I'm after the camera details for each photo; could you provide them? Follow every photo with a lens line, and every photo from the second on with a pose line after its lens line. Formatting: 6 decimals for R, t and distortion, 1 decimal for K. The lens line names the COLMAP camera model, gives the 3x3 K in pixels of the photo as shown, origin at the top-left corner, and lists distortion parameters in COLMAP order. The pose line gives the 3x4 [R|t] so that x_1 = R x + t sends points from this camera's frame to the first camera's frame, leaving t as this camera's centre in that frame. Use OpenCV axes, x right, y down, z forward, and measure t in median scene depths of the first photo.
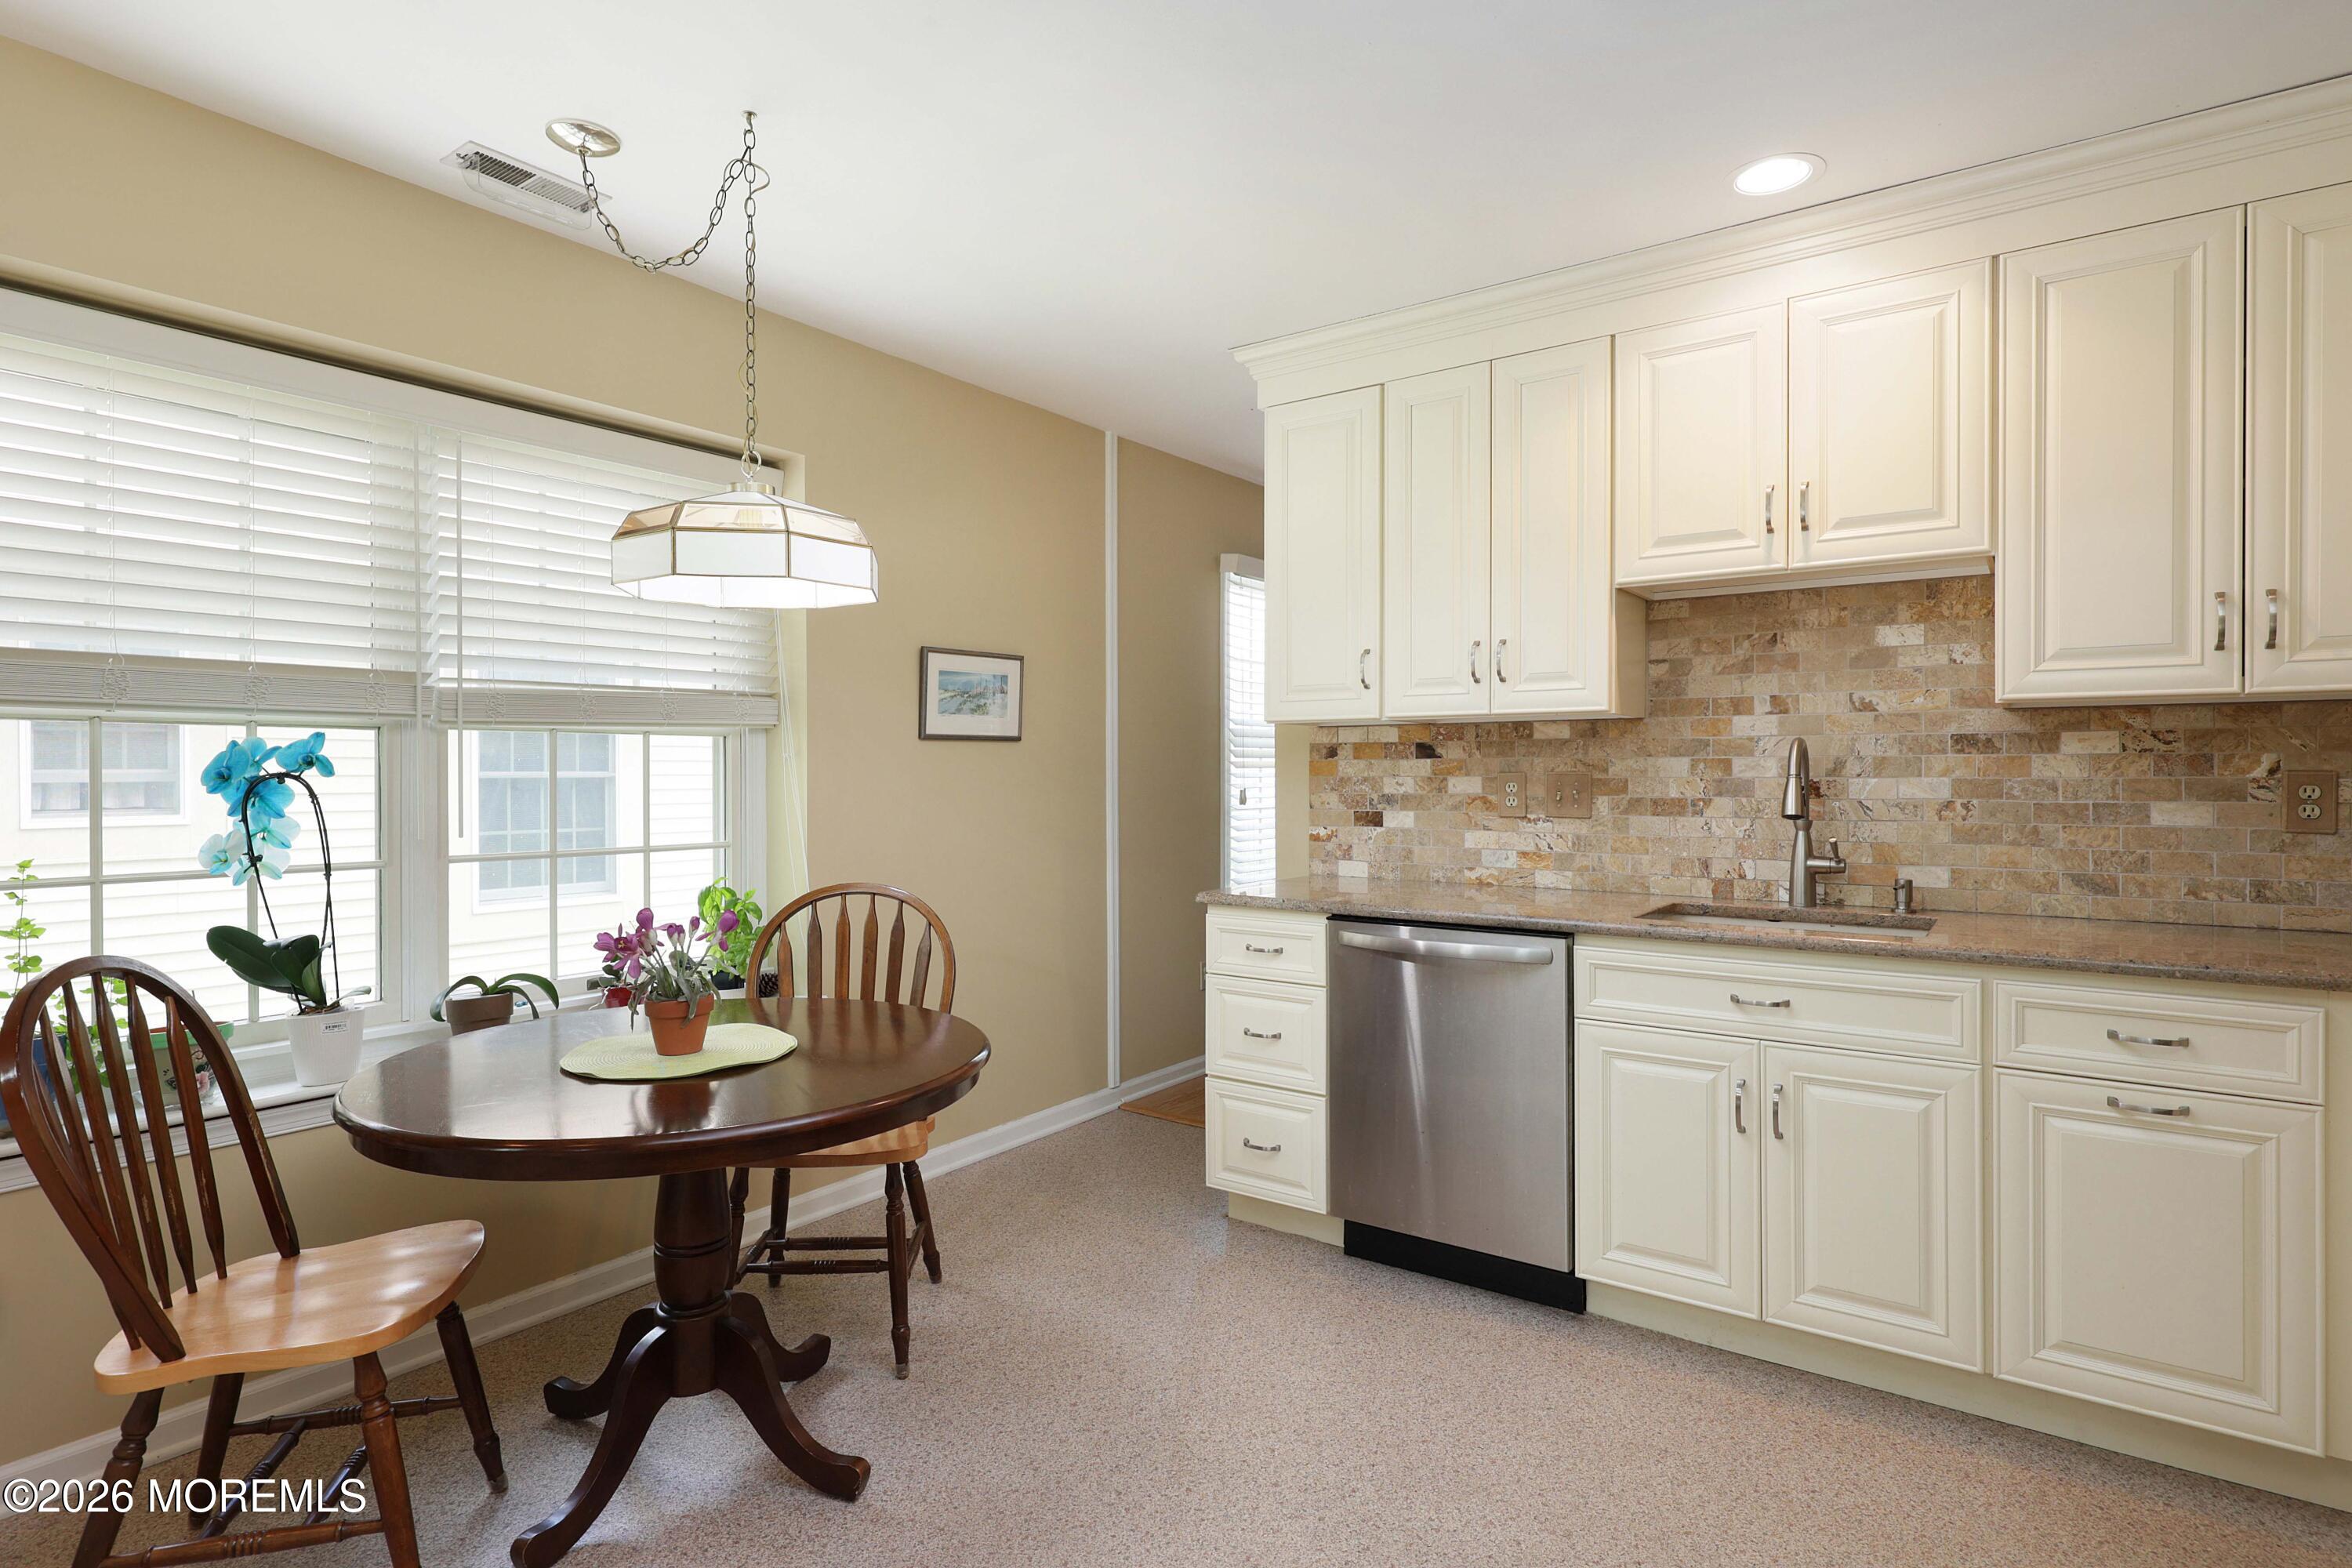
lens RADIAL K [[1207.0, 0, 1185.3], [0, 1207.0, 778.4], [0, 0, 1]] dist [0.000395, 0.000282]
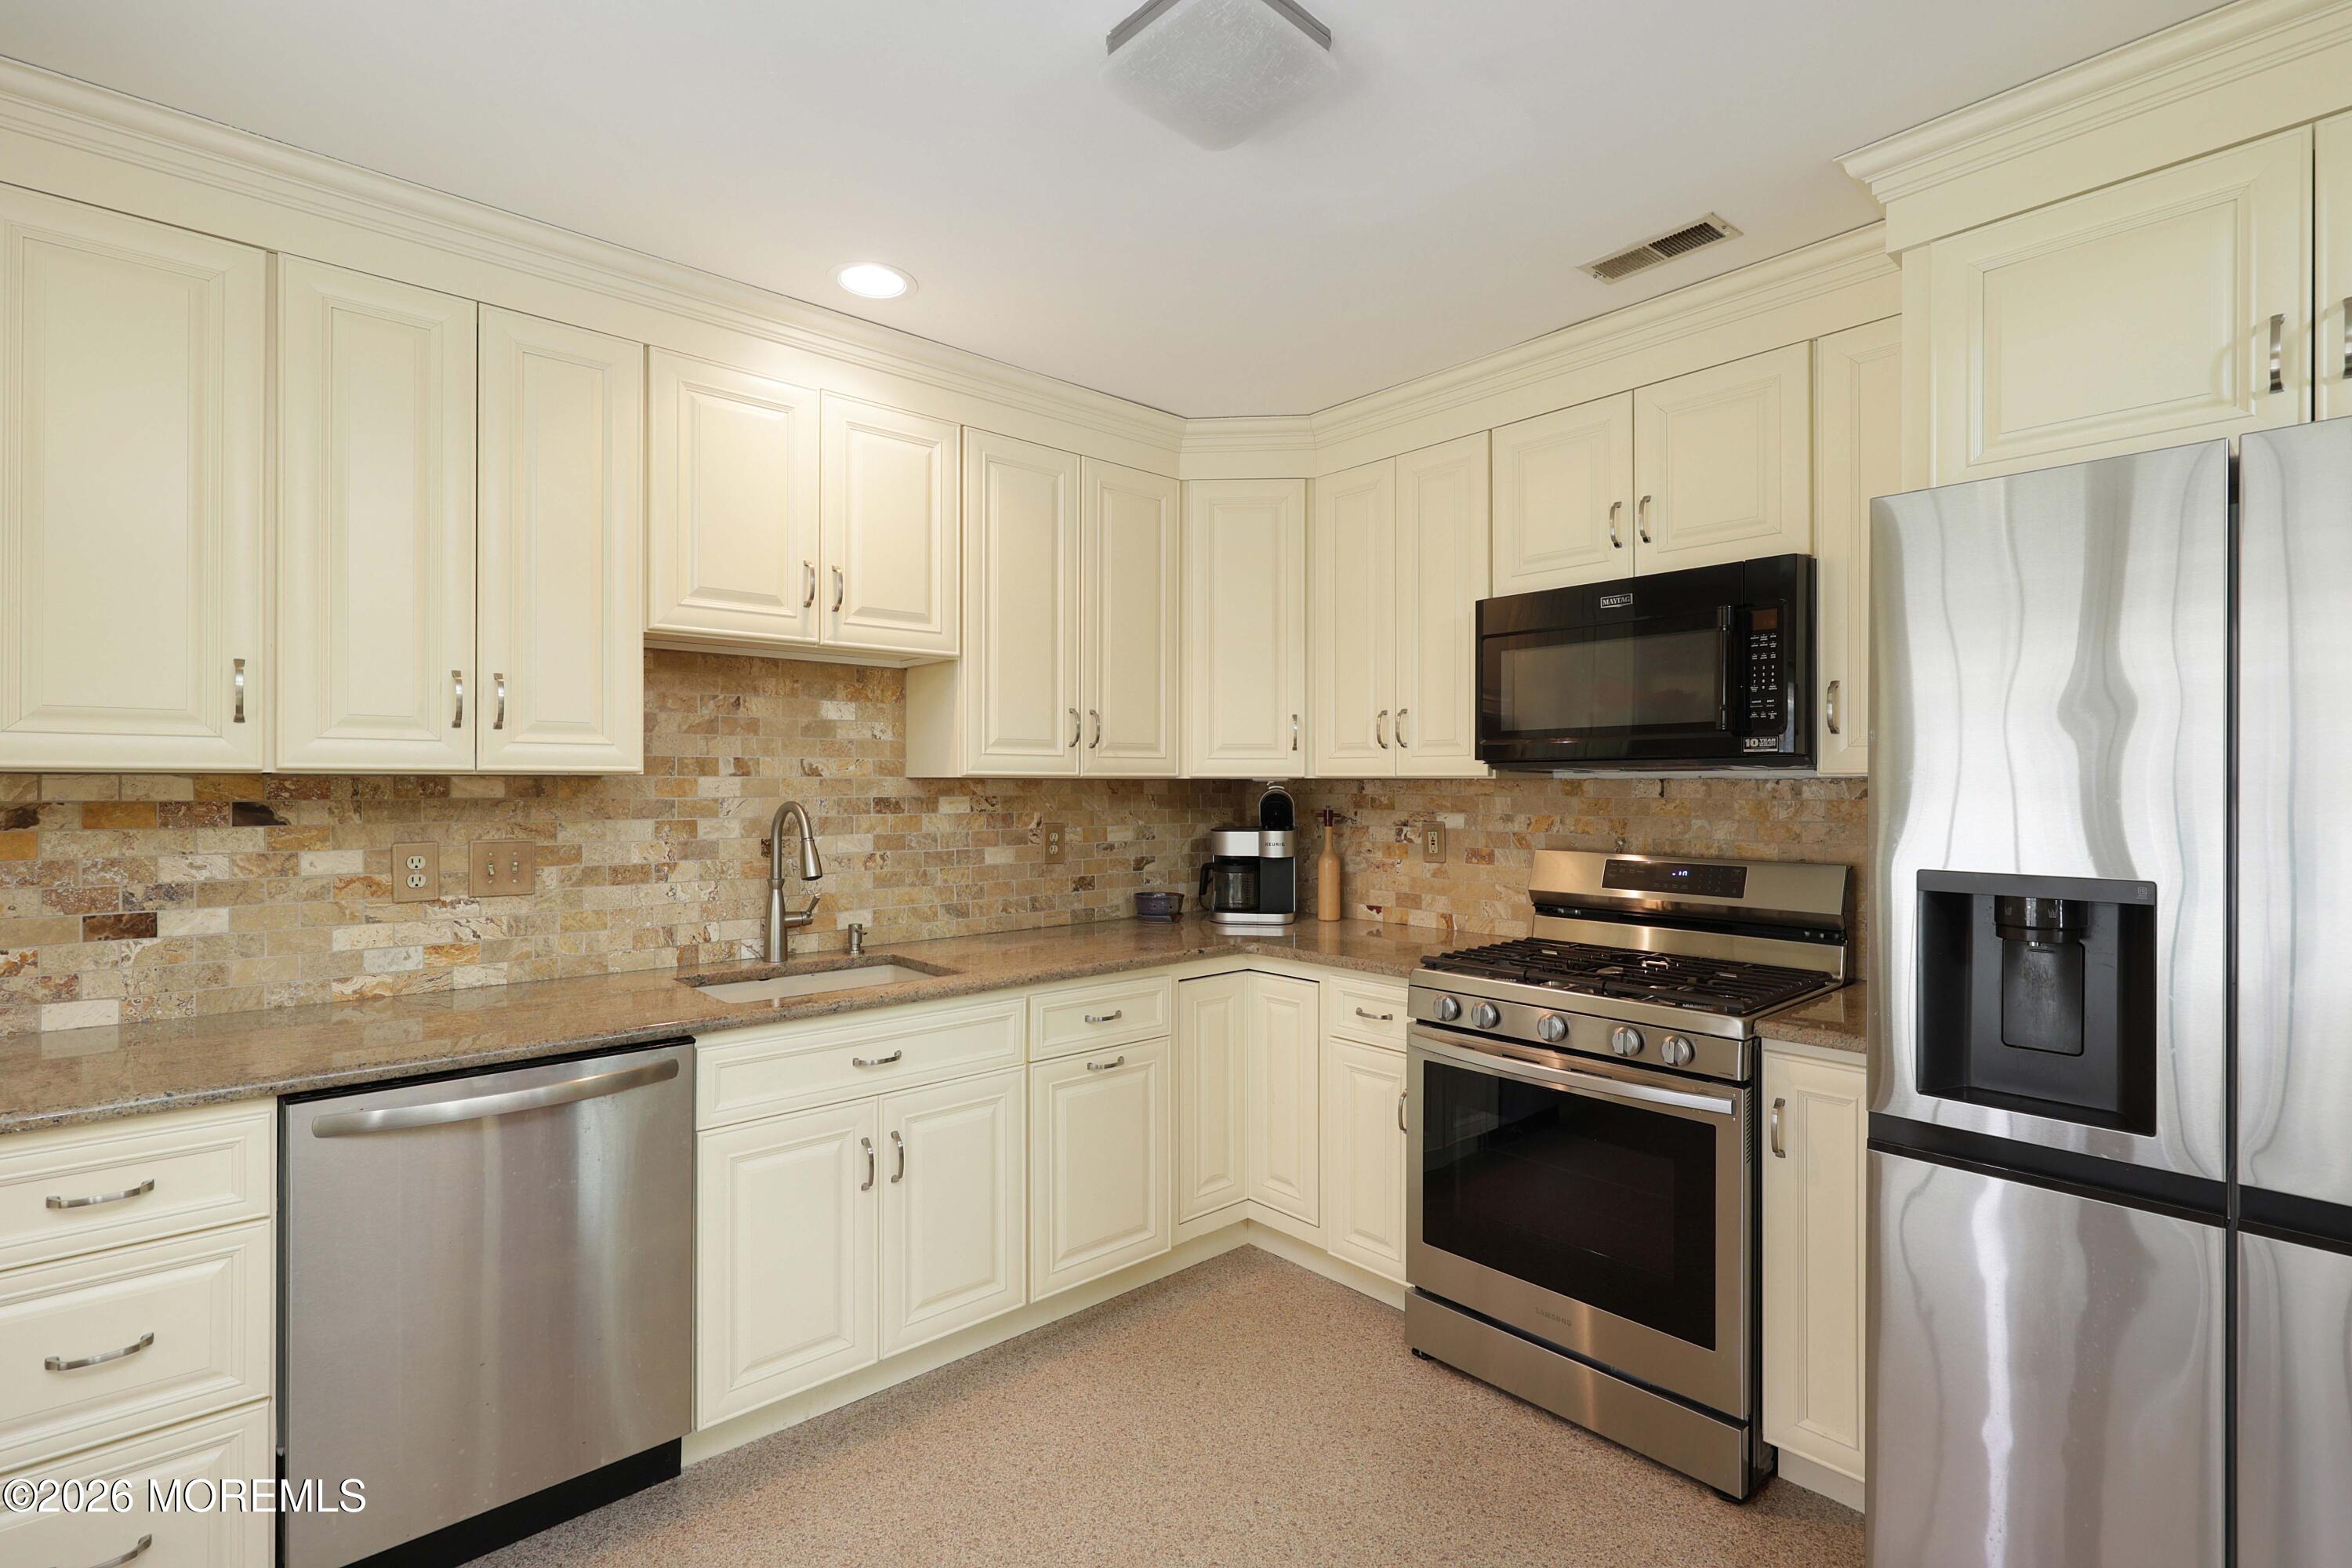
lens RADIAL K [[1079.6, 0, 1166.1], [0, 1079.6, 786.1], [0, 0, 1]] dist [-0.000050, 0.000104]
pose [[0.222784, 0.000995, 0.974867, -0.336192], [0.004742, 0.999987, -0.002104, -0.043533], [-0.974856, 0.005092, 0.222777, 0.469874]]
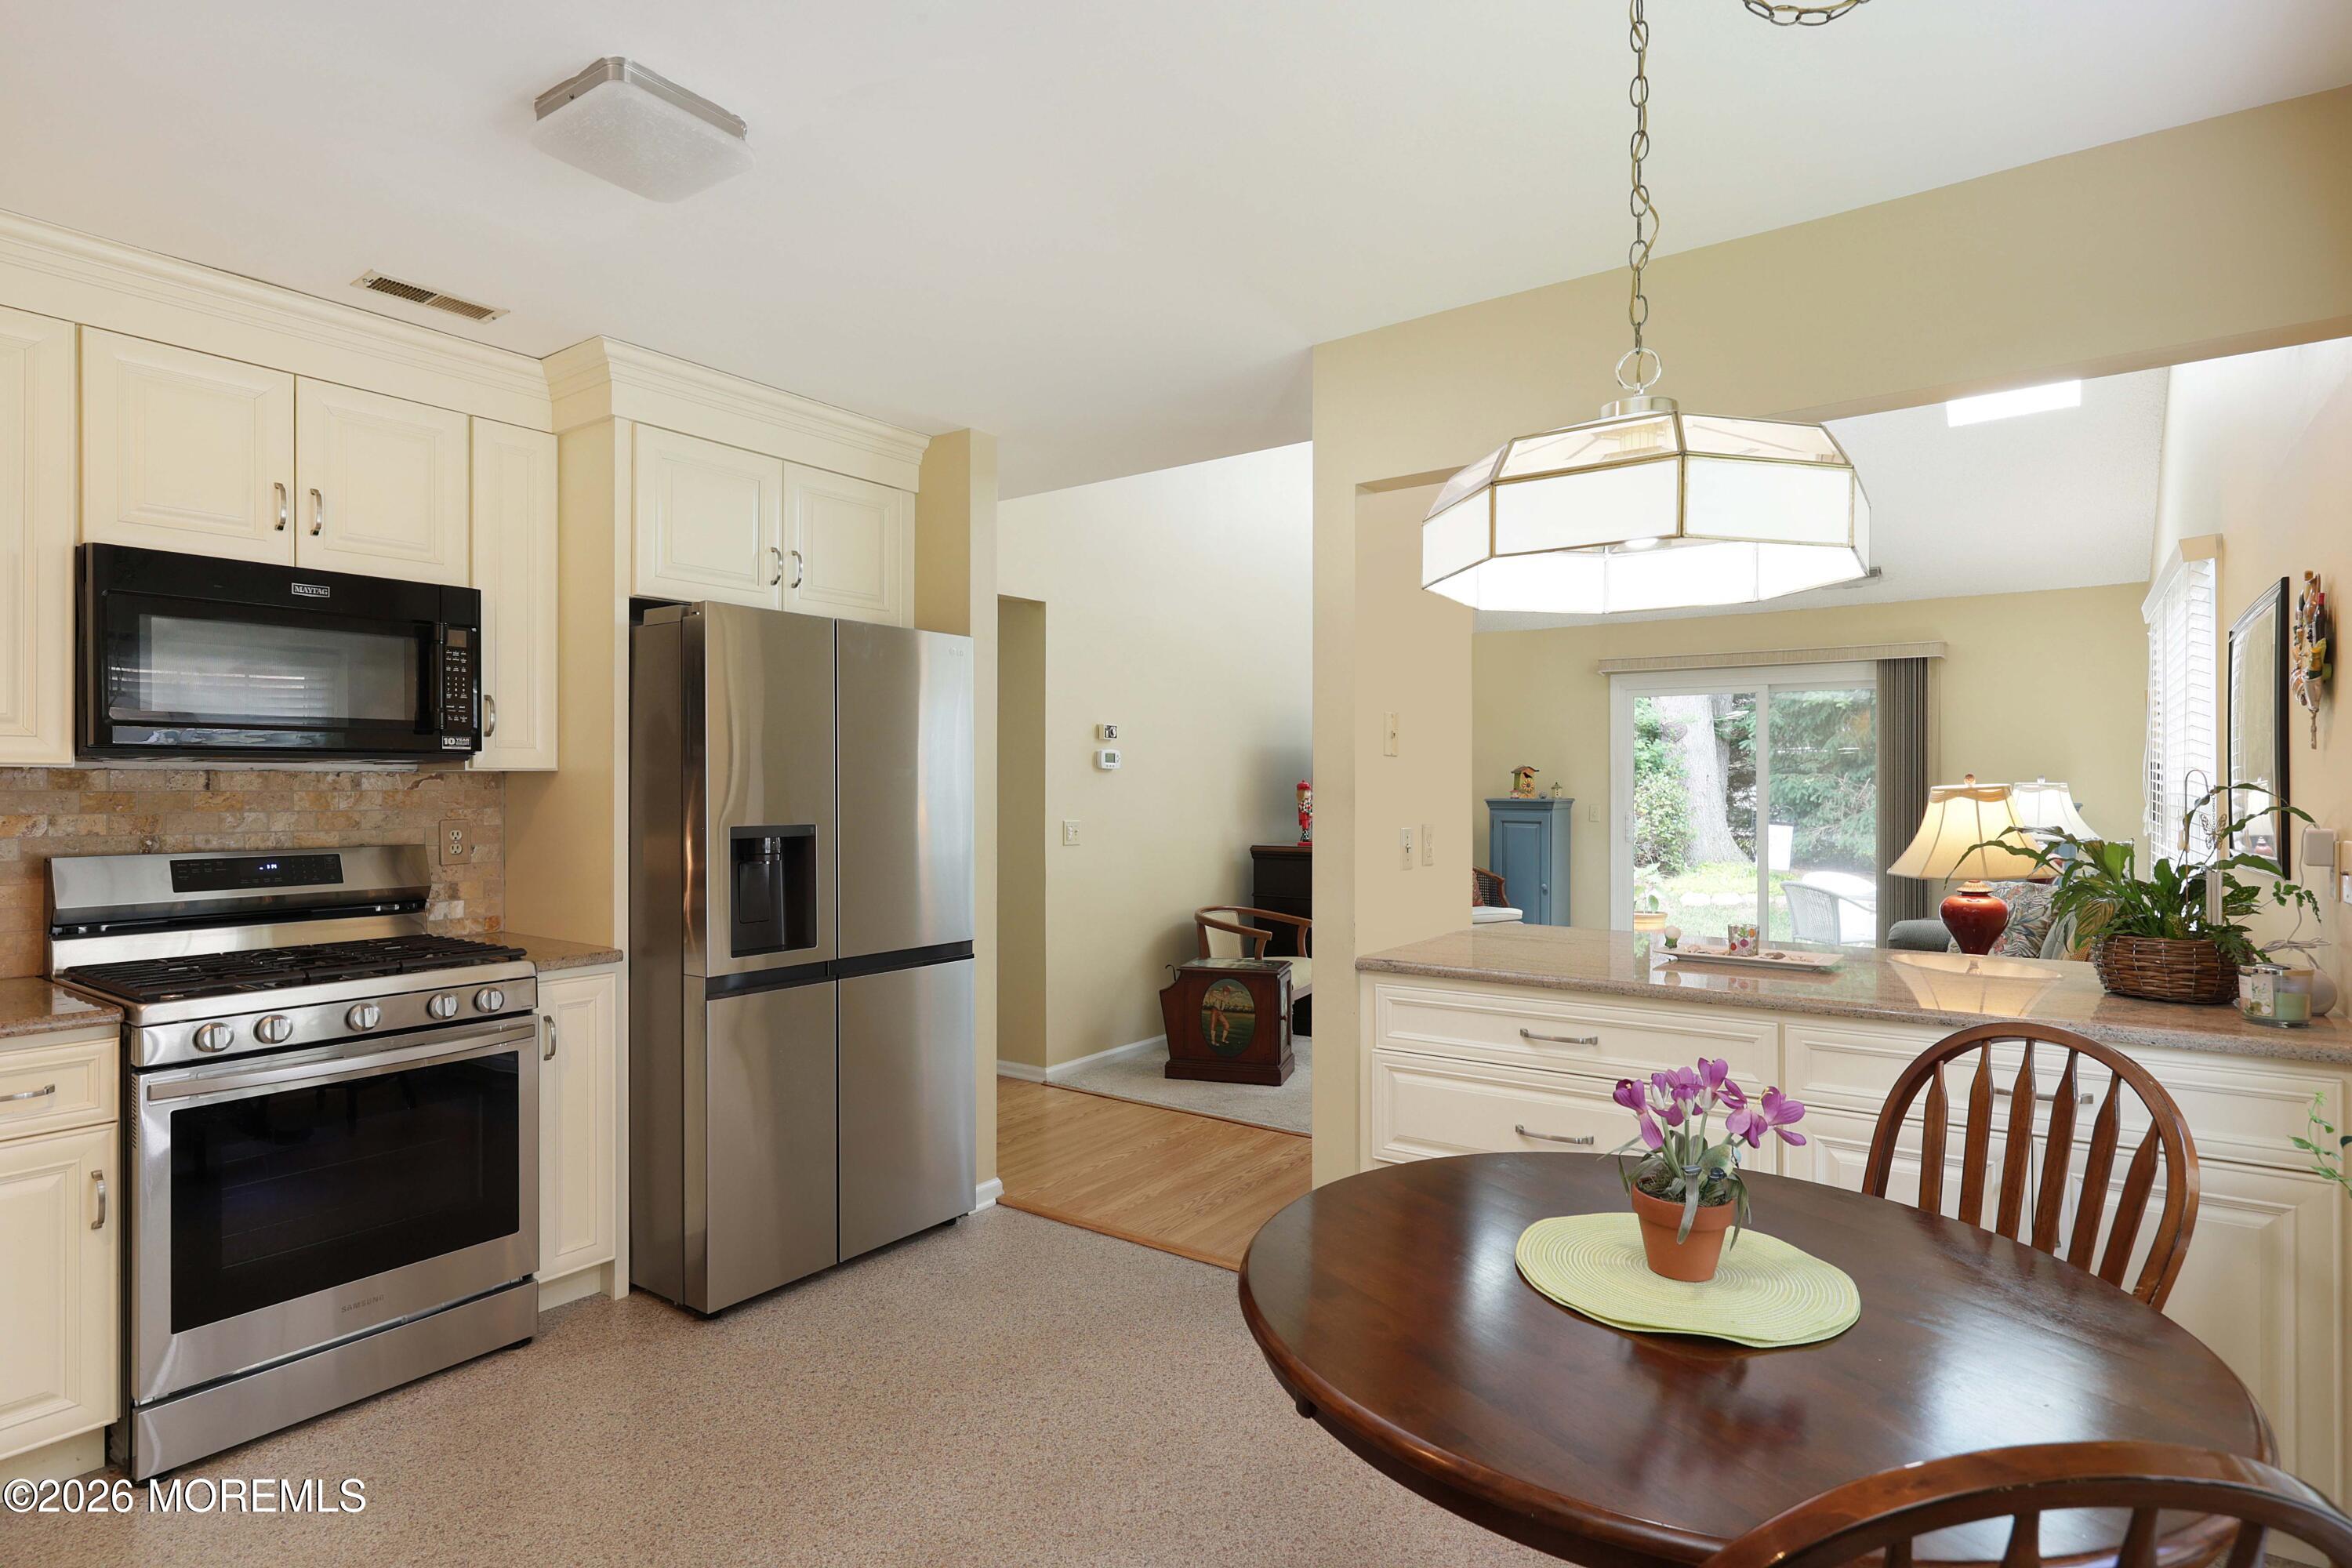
lens RADIAL K [[1207.0, 0, 1185.3], [0, 1207.0, 778.4], [0, 0, 1]] dist [0.000395, 0.000282]
pose [[-0.999997, 0.002313, -0.000015, -0.108882], [0.002313, 0.999996, 0.001320, -0.042533], [0.000018, 0.001320, -0.999999, 1.264944]]
